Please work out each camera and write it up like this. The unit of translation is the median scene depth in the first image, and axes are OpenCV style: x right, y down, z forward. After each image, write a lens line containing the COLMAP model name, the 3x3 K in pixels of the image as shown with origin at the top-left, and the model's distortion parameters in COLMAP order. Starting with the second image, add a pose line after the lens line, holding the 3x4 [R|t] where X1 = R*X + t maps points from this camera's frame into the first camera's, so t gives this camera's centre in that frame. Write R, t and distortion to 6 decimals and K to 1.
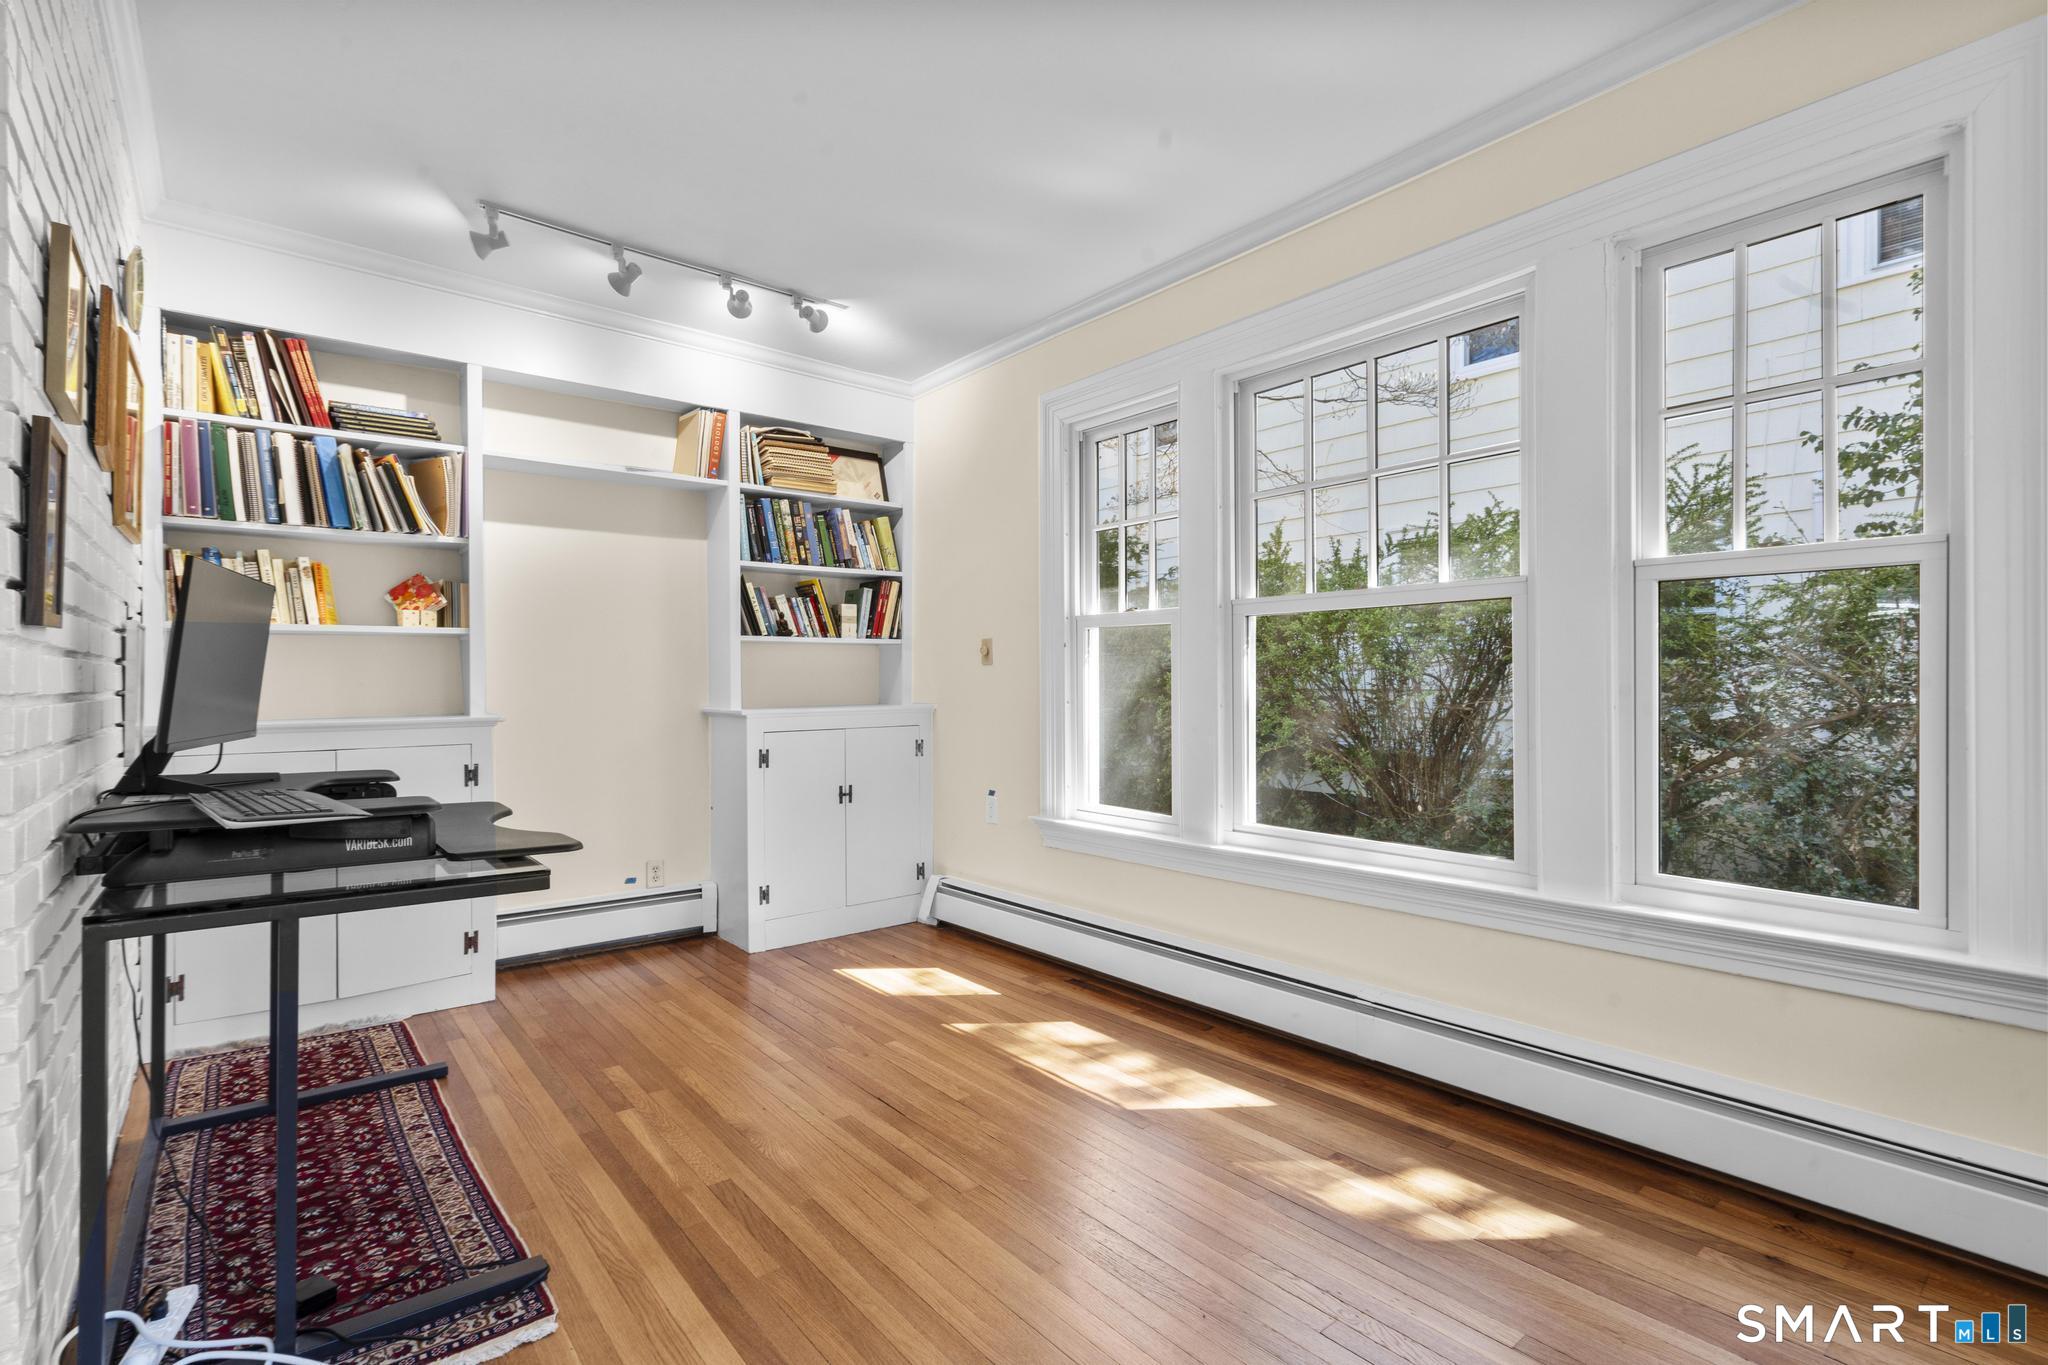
lens RADIAL K [[946.4, 0, 1022.2], [0, 946.4, 680.3], [0, 0, 1]] dist [0.003976, 0.000210]
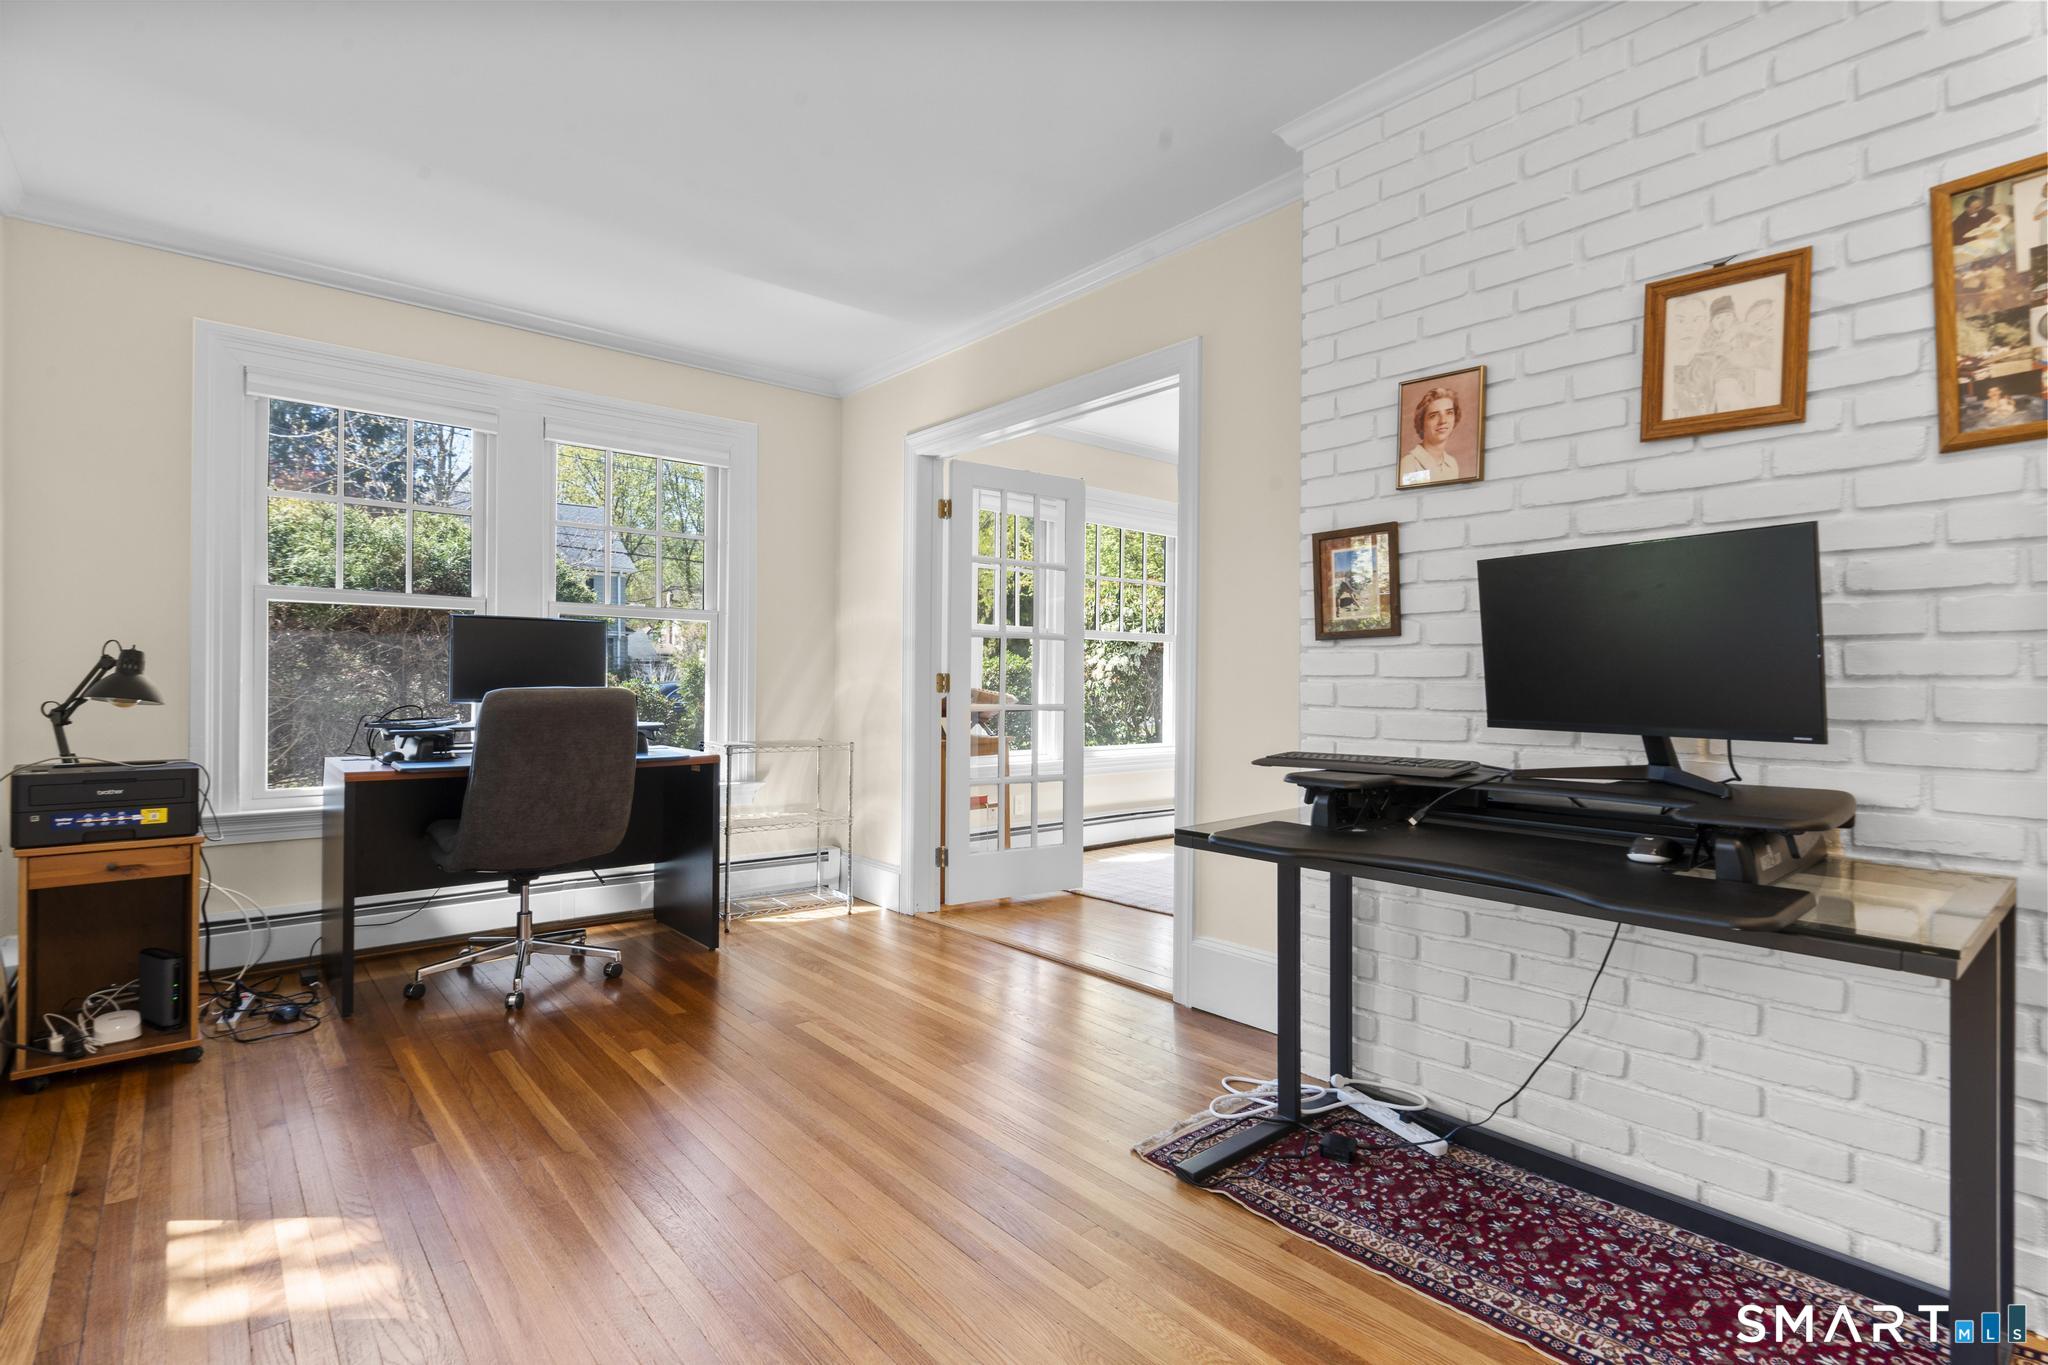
lens RADIAL K [[974.9, 0, 1024.7], [0, 974.9, 680.8], [0, 0, 1]] dist [-0.000080, 0.002159]
pose [[-0.999772, 0.013056, -0.016910, -0.255909], [0.013148, 0.999899, -0.005385, 0.012030], [0.016838, -0.005606, -0.999843, 1.921277]]
